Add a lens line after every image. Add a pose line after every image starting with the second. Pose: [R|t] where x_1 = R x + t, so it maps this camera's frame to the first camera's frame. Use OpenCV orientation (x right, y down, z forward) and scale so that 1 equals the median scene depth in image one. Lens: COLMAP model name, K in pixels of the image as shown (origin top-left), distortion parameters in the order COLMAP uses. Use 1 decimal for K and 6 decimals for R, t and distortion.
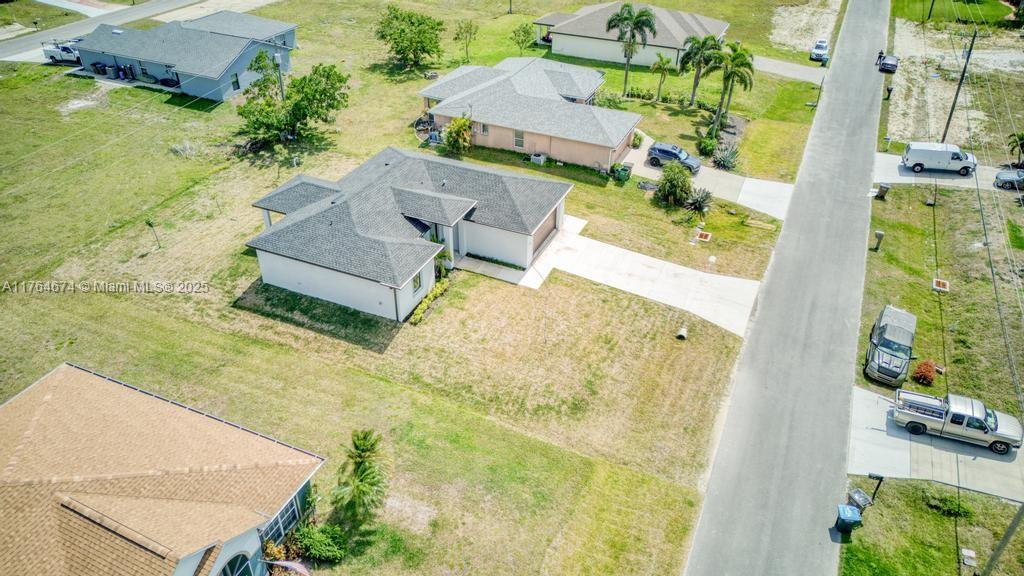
lens RADIAL K [[716.2, 0, 512.0], [0, 716.2, 288.0], [0, 0, 1]] dist [0.089521, -0.107956]
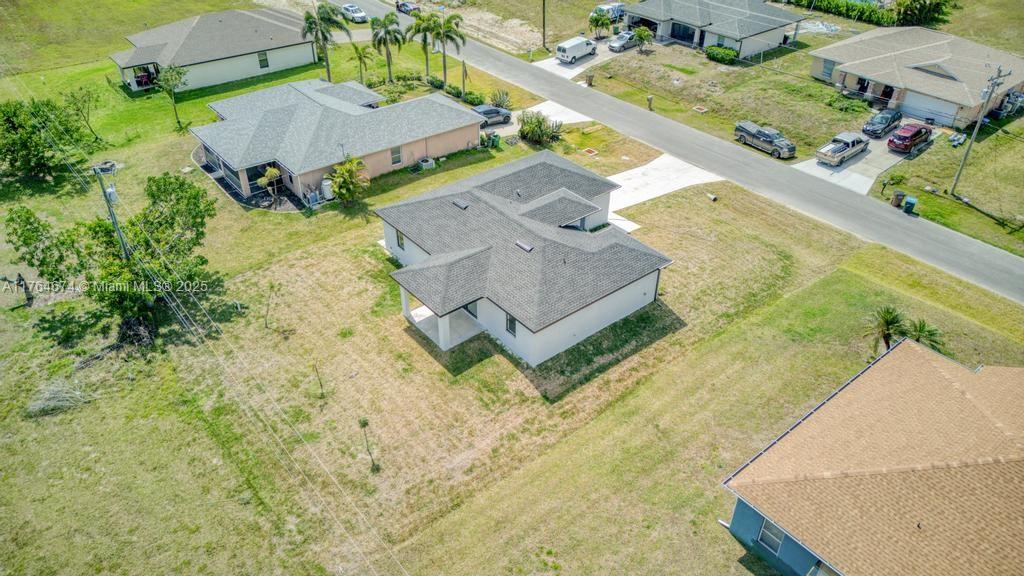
lens RADIAL K [[716.2, 0, 512.0], [0, 716.2, 288.0], [0, 0, 1]] dist [0.089521, -0.107956]
pose [[0.448557, -0.524516, 0.723657, -0.745985], [0.506079, 0.816433, 0.278069, -0.271362], [-0.736669, 0.241498, 0.631663, 0.367112]]
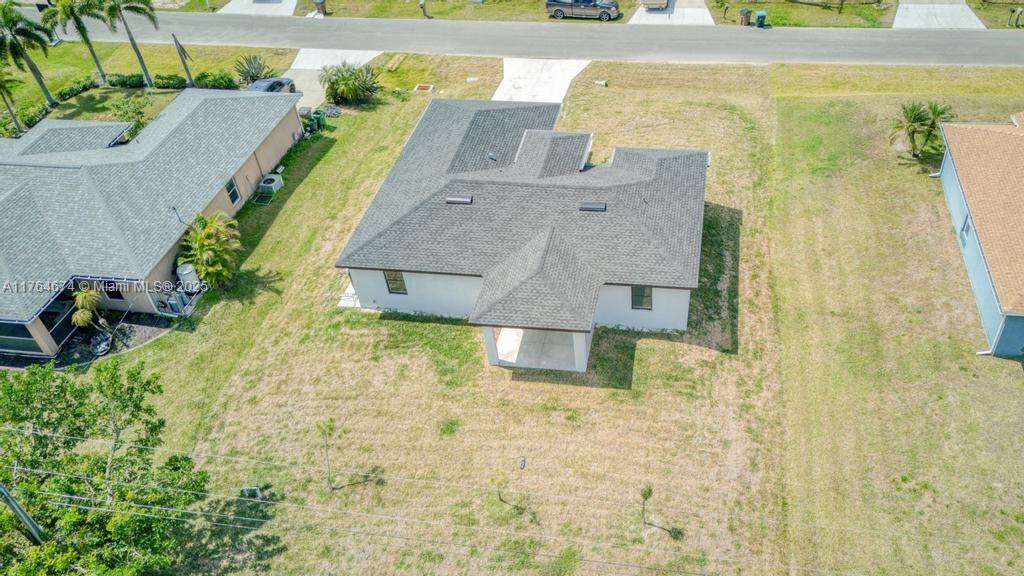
lens RADIAL K [[823.1, 0, 603.7], [0, 823.1, 287.0], [0, 0, 1]] dist [0.071954, -0.084689]
pose [[-0.278571, -0.632996, 0.722298, -0.710797], [0.576521, 0.491281, 0.652891, -0.489388], [-0.768129, 0.598296, 0.228079, 0.687174]]
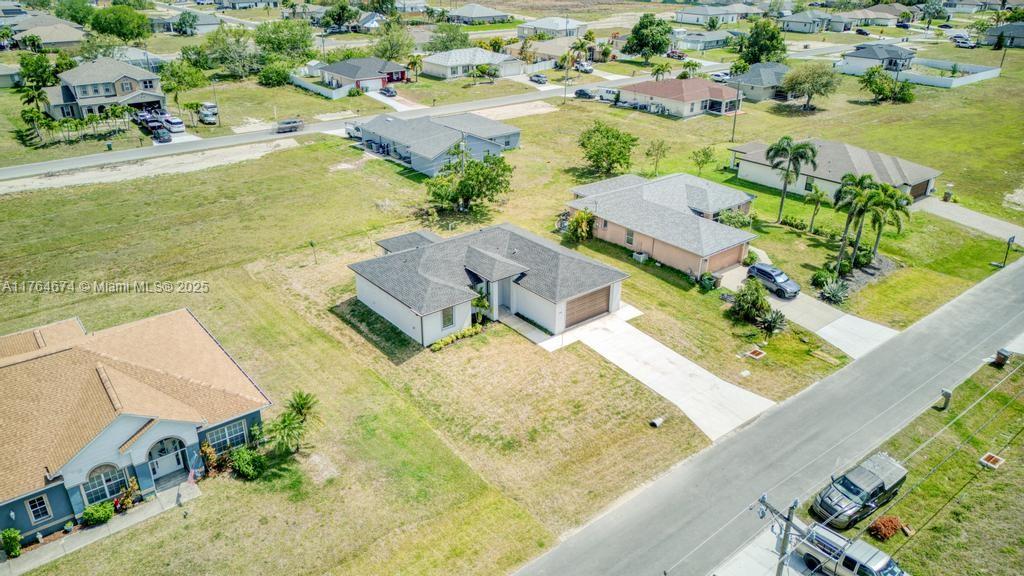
lens RADIAL K [[716.2, 0, 512.0], [0, 716.2, 288.0], [0, 0, 1]] dist [0.089521, -0.107956]
pose [[0.890956, 0.190625, -0.412141, 0.340333], [-0.255819, 0.960591, -0.108725, 0.034141], [0.375173, 0.202302, 0.904610, -0.042713]]
